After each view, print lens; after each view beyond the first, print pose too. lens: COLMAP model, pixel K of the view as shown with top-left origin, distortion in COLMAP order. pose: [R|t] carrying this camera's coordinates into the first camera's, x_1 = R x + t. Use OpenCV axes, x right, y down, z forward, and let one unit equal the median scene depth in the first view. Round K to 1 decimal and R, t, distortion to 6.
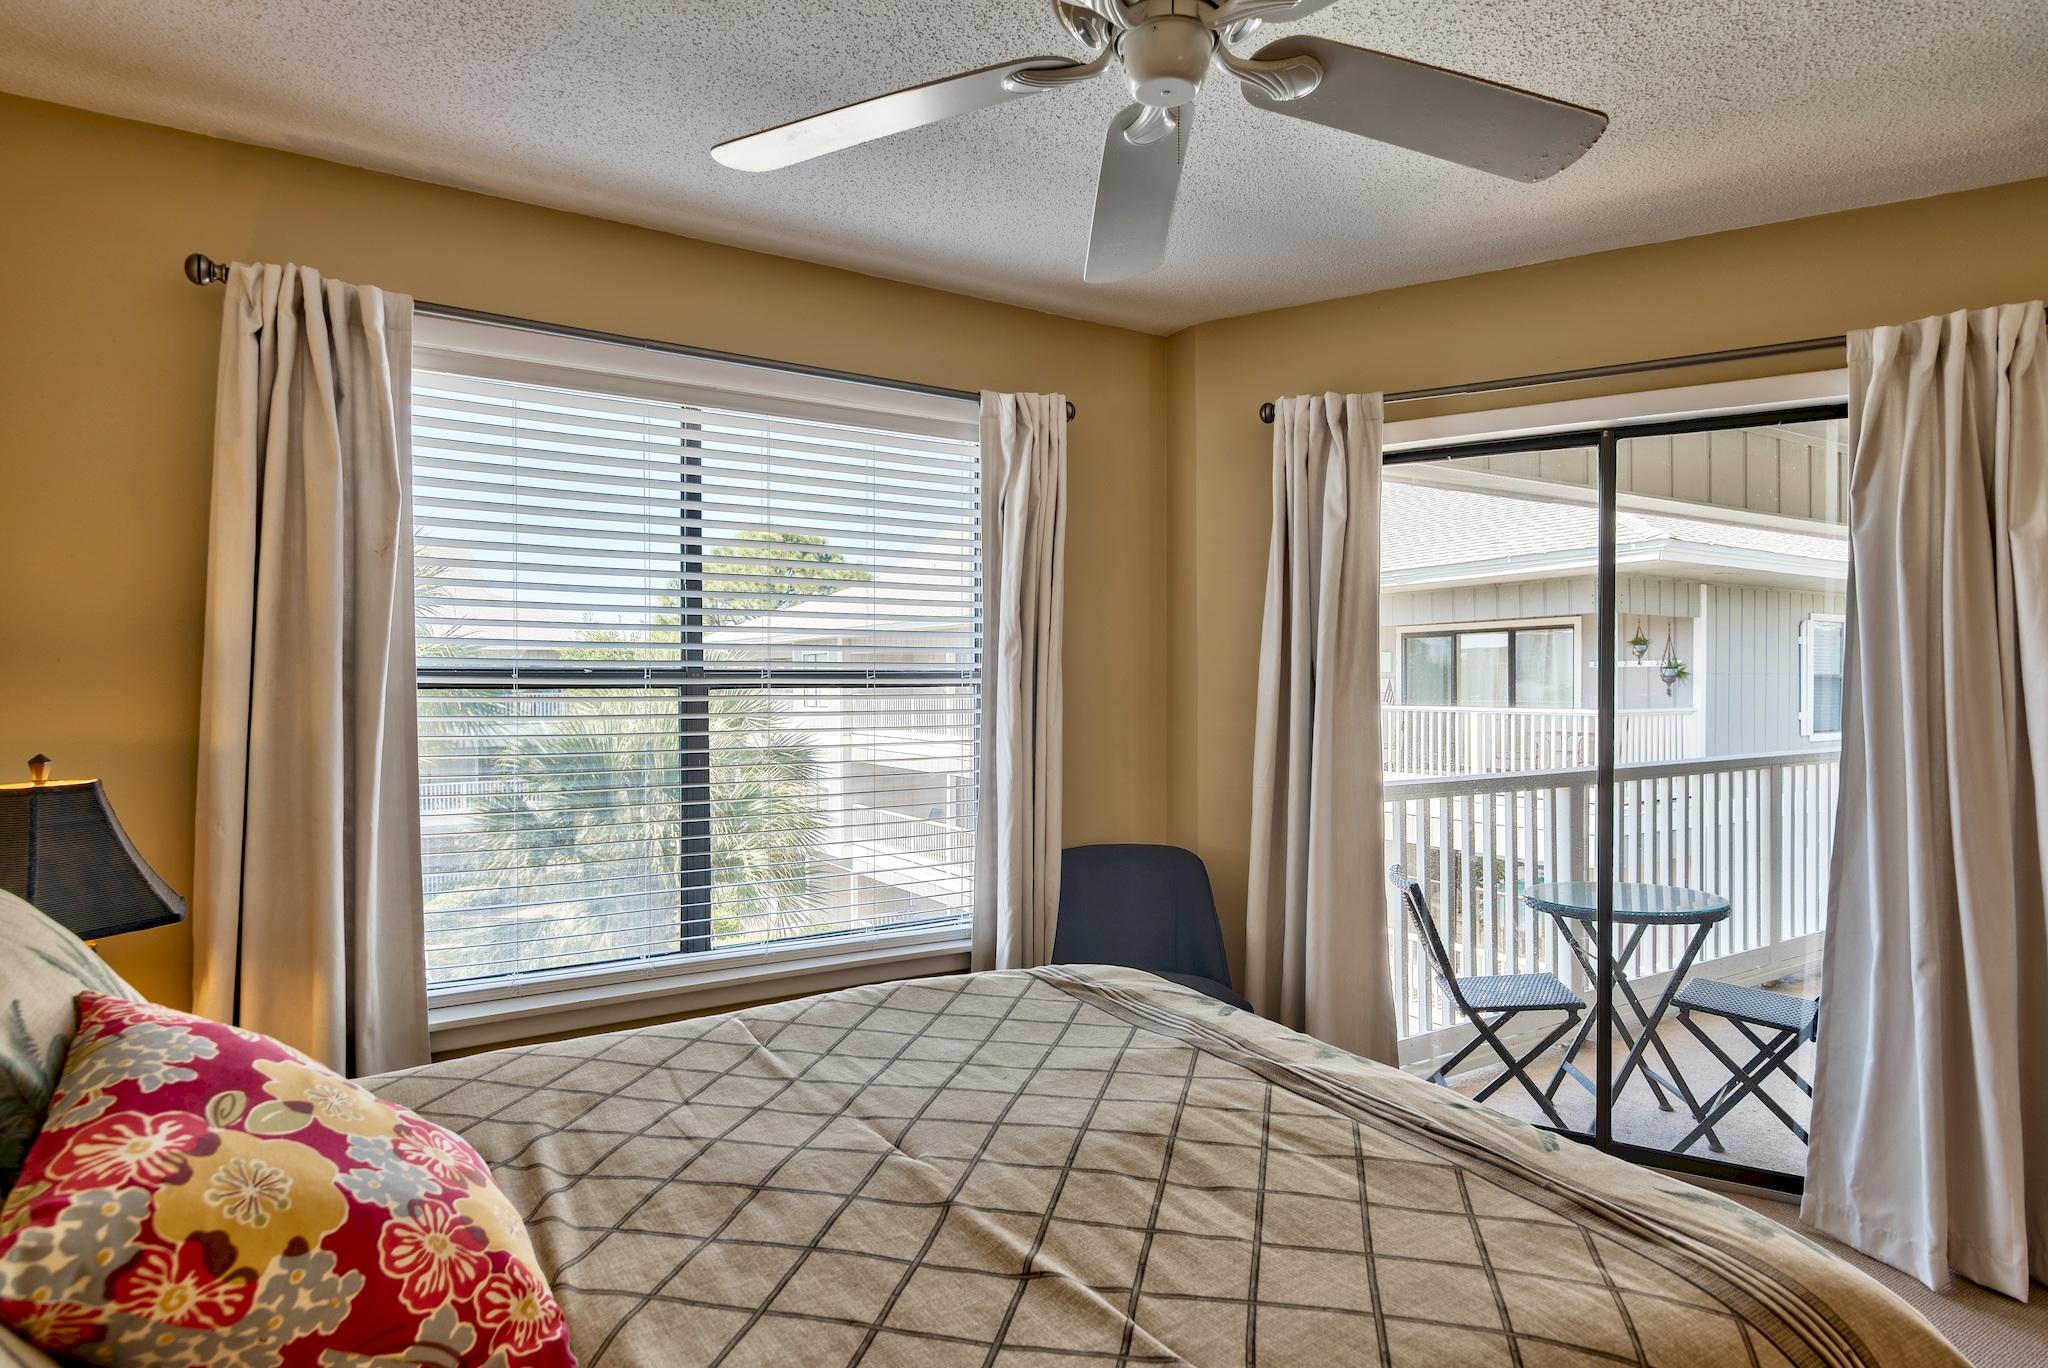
lens RADIAL K [[1115.1, 0, 1020.2], [0, 1115.1, 688.6], [0, 0, 1]] dist [0.017160, -0.000682]
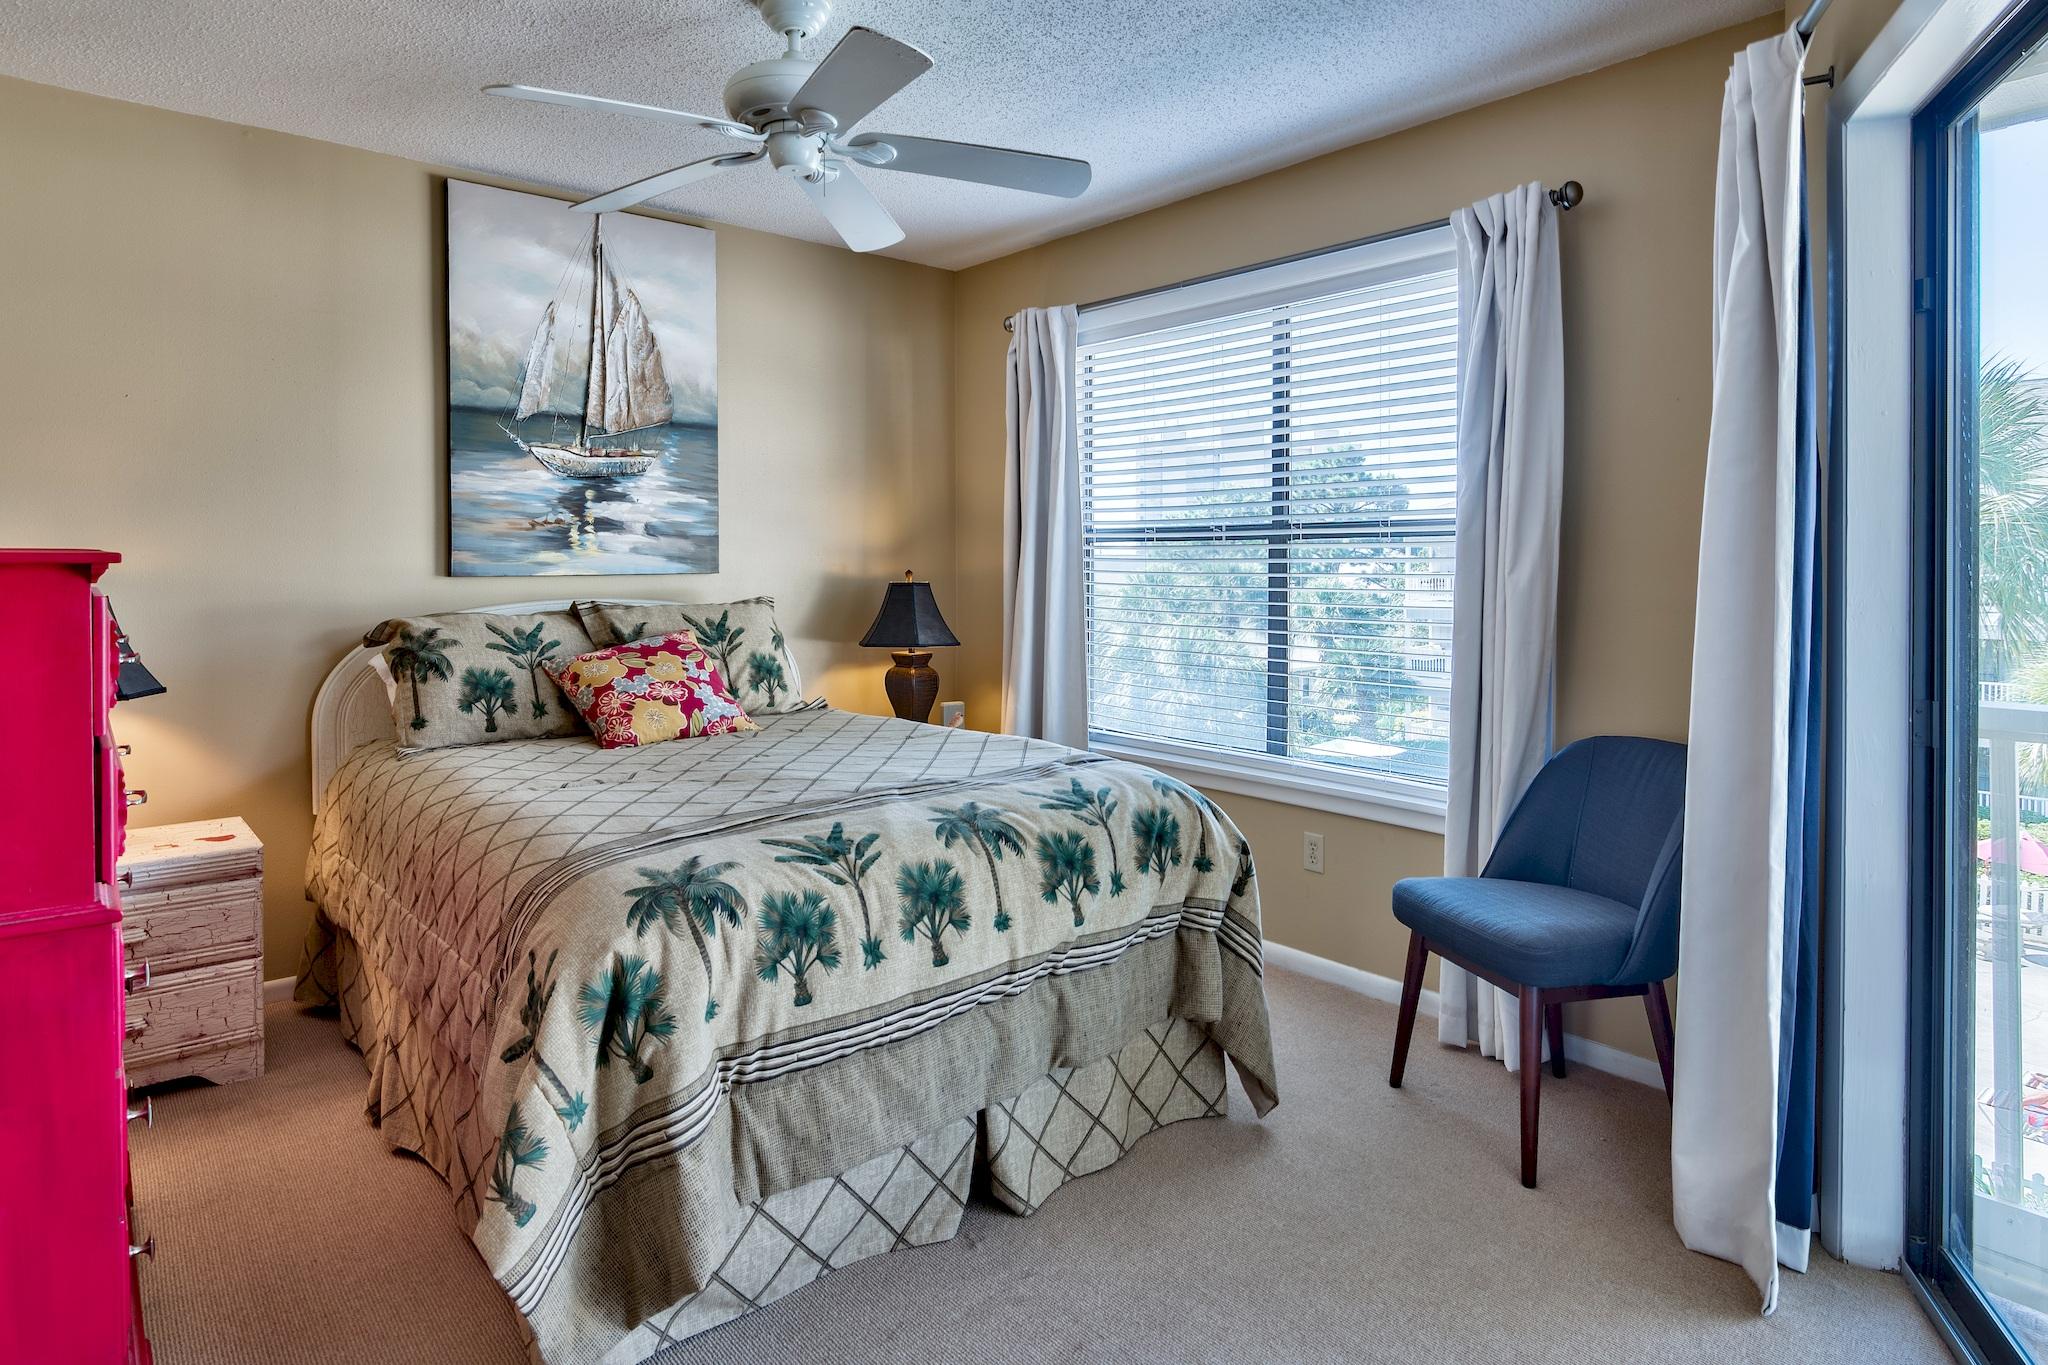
lens RADIAL K [[1165.8, 0, 984.3], [0, 1165.8, 559.1], [0, 0, 1]] dist [-0.022673, -0.002347]
pose [[0.117080, 0.000772, -0.993122, 0.904997], [-0.003906, 0.999992, 0.000317, 0.022983], [0.993115, 0.003842, 0.117083, 0.518722]]
